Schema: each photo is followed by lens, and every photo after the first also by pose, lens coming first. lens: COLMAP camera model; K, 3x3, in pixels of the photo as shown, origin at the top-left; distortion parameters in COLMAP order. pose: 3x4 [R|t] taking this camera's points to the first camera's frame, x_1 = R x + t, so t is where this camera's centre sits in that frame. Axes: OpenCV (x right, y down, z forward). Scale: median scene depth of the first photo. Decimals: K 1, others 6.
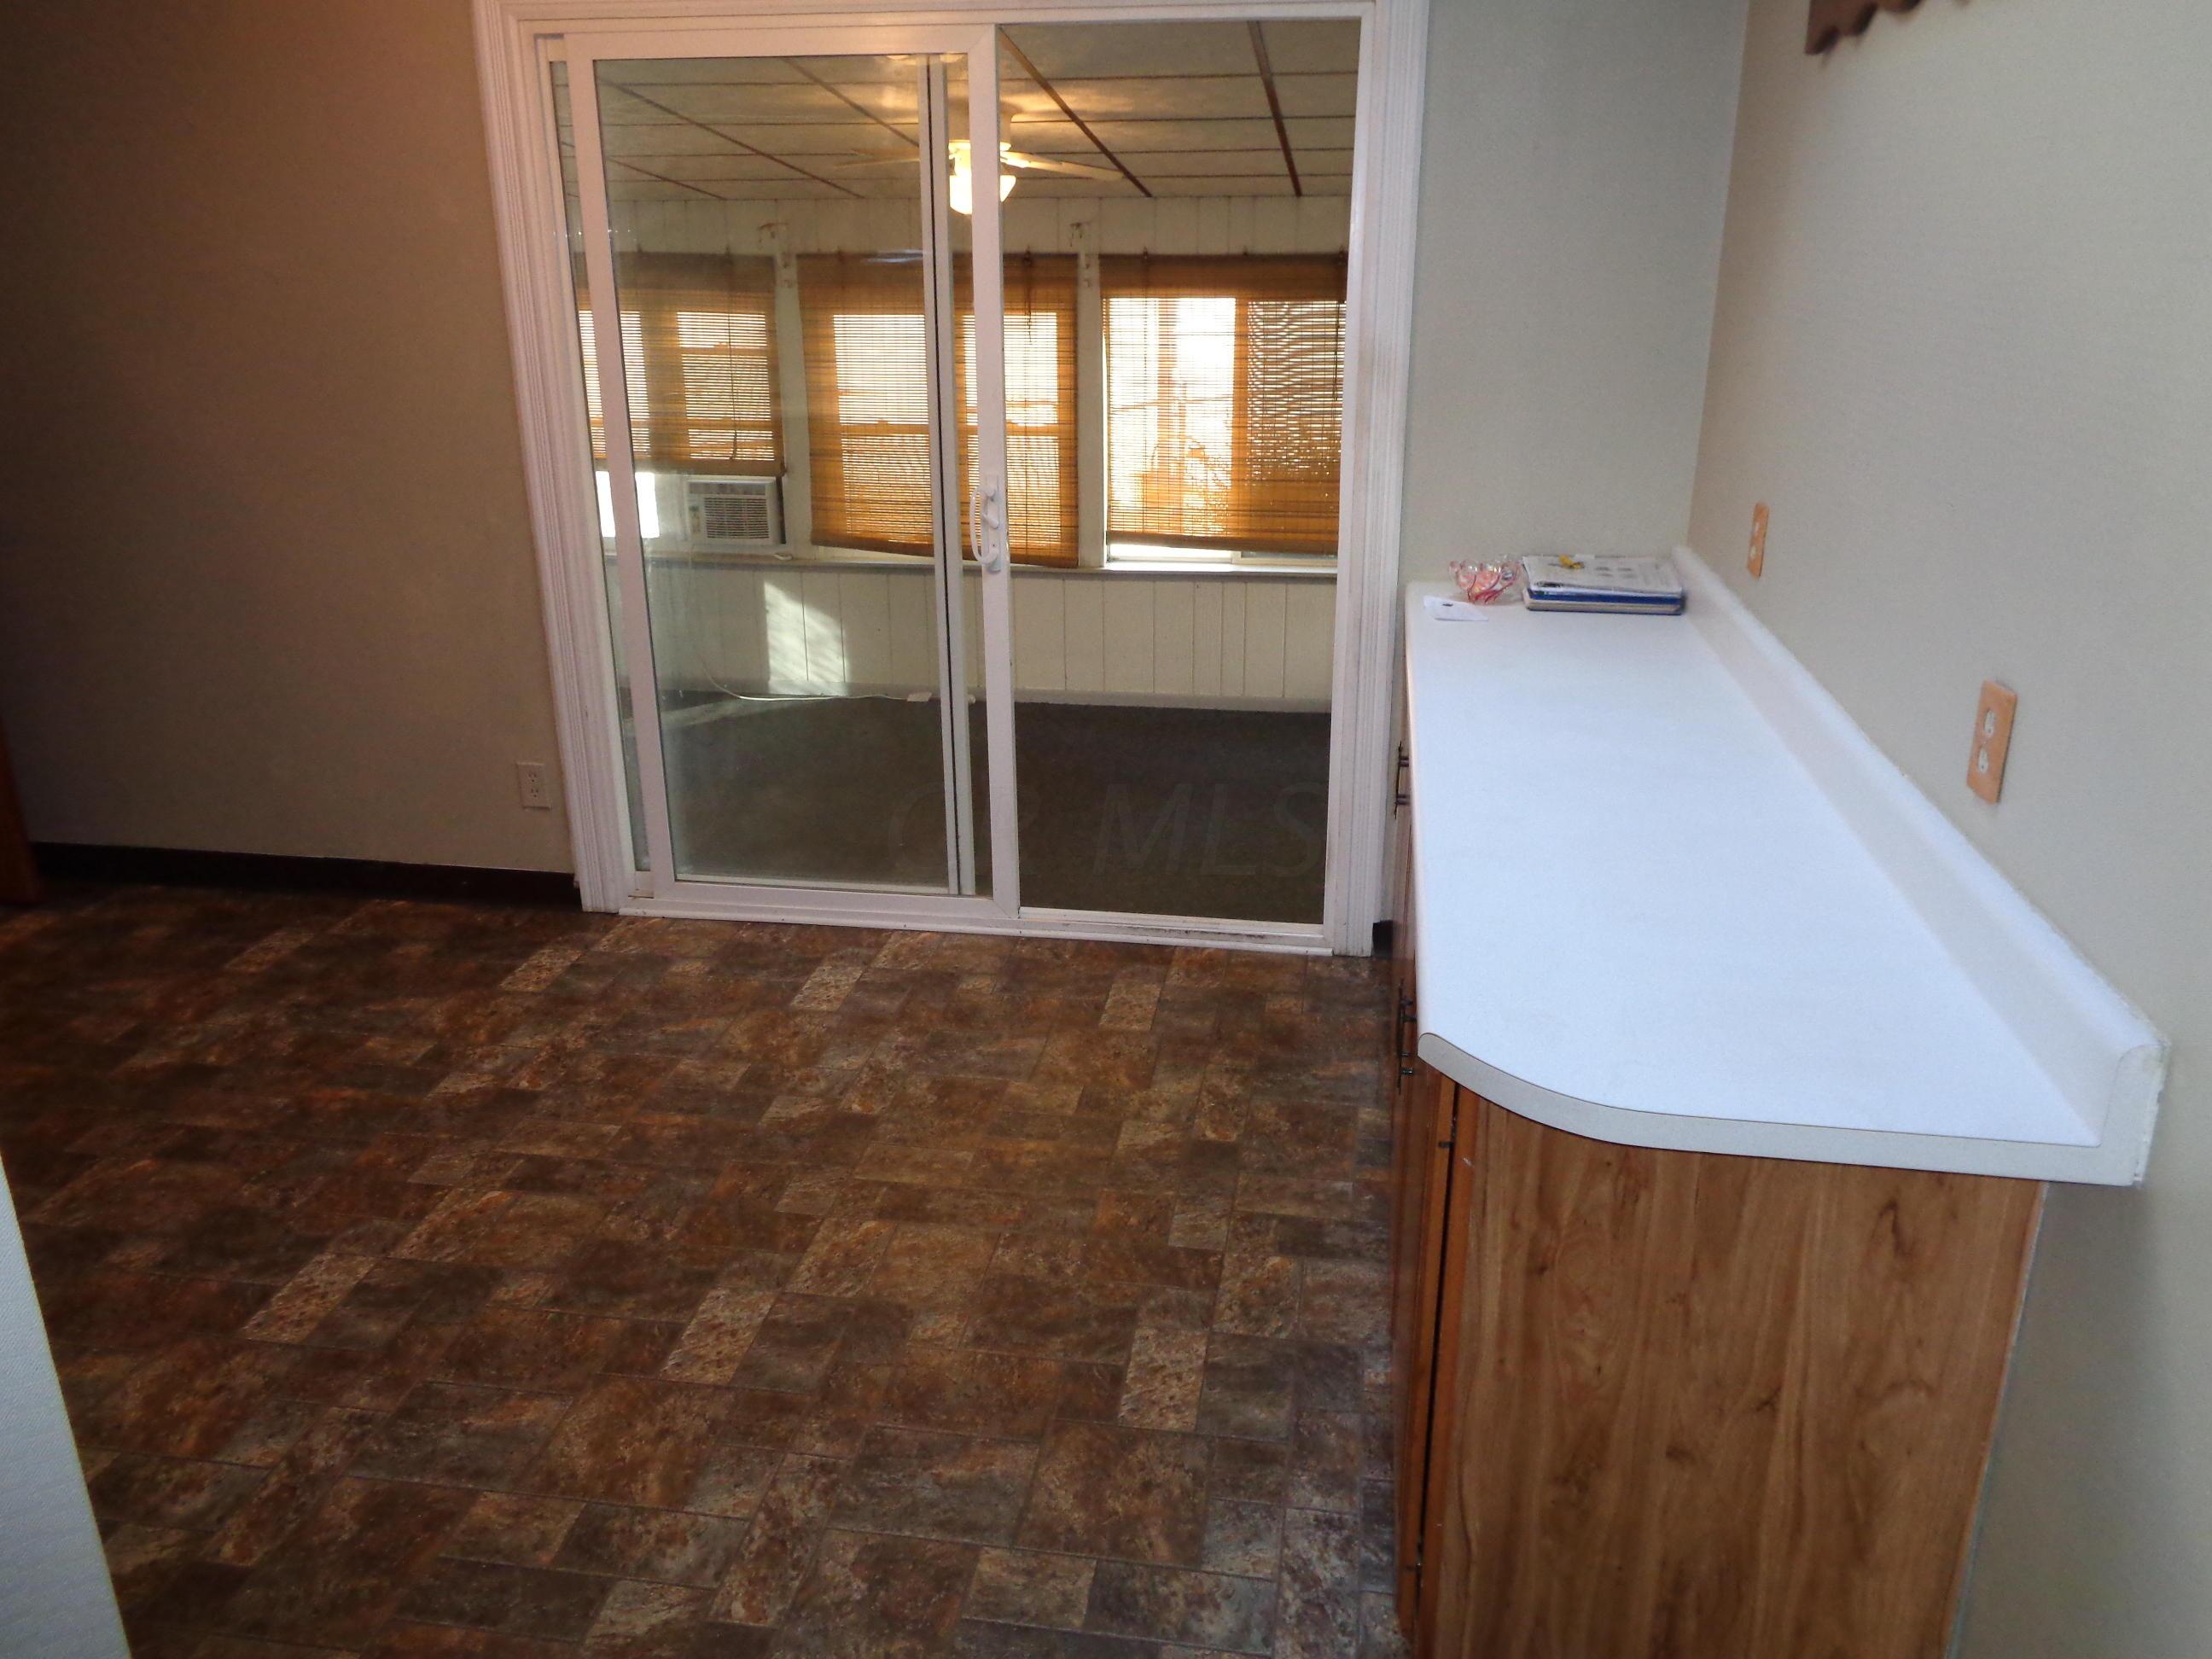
lens RADIAL K [[1643.5, 0, 1117.9], [0, 1643.5, 832.7], [0, 0, 1]] dist [-0.001948, 0.002720]
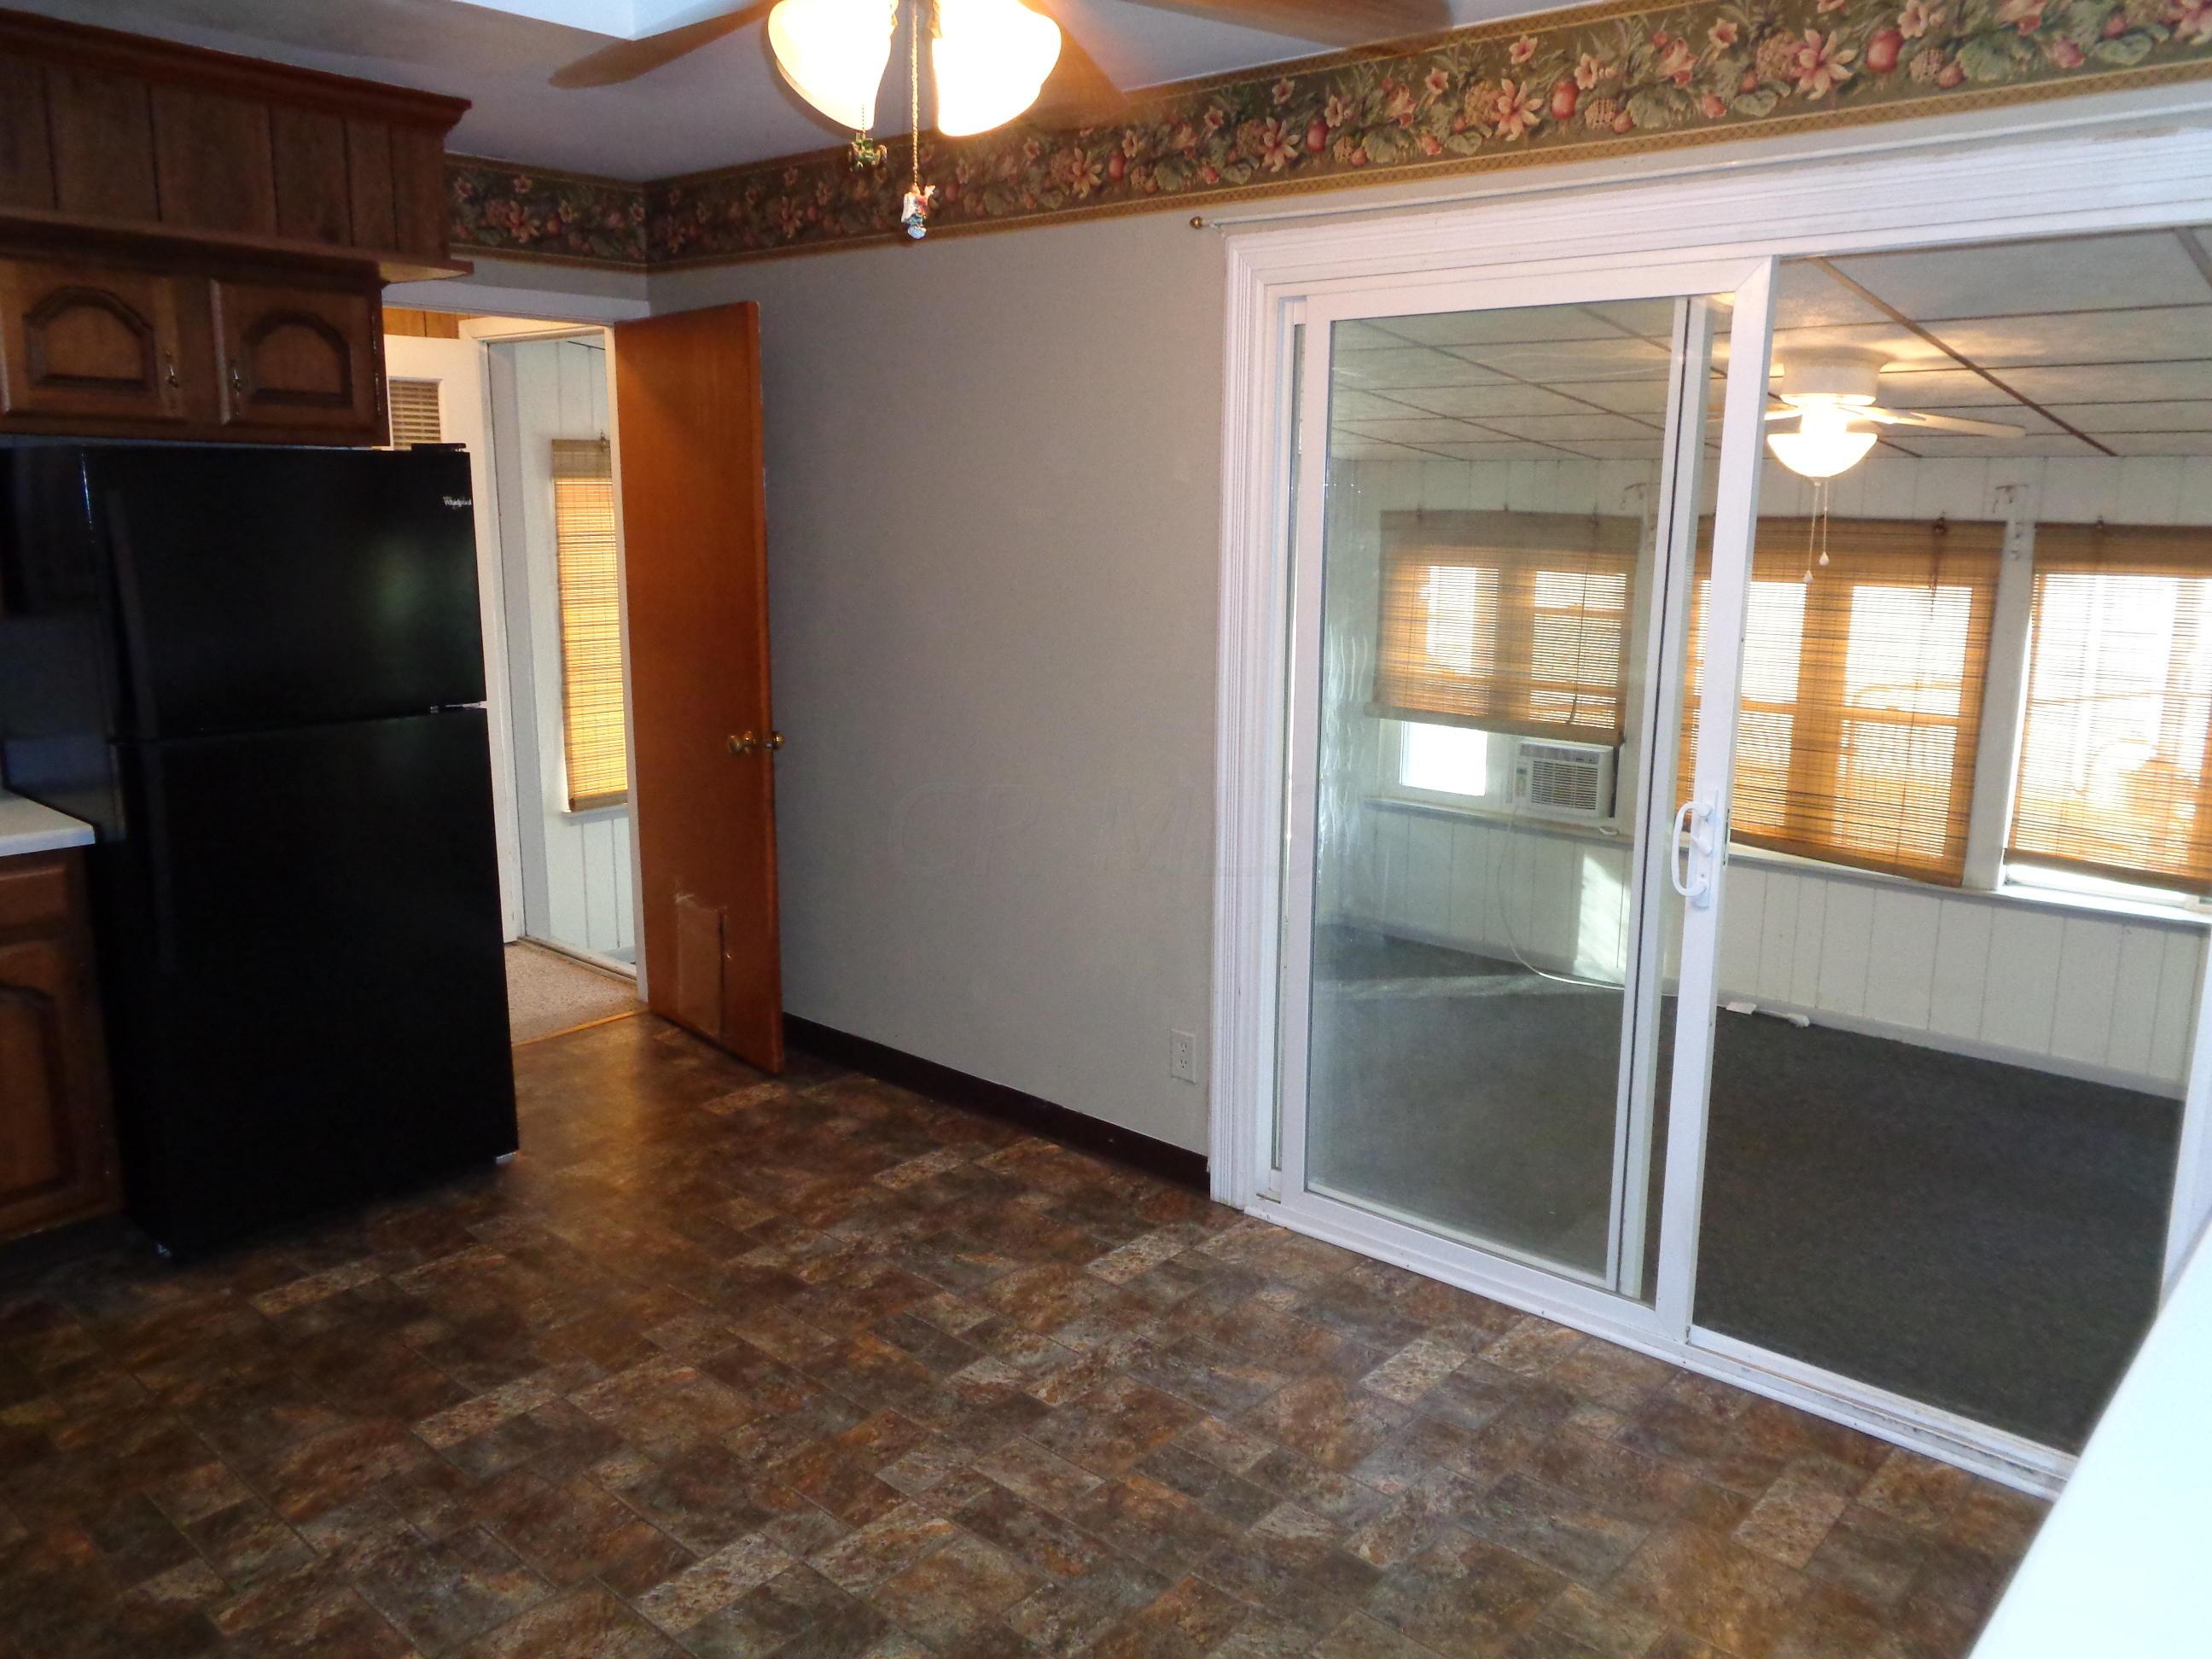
lens RADIAL K [[1643.5, 0, 1117.9], [0, 1643.5, 832.7], [0, 0, 1]] dist [-0.001948, 0.002720]
pose [[0.841251, 0.119334, -0.527311, 0.094467], [-0.193311, 0.977251, -0.087242, -0.064123], [0.504904, 0.175327, 0.845182, 0.160848]]
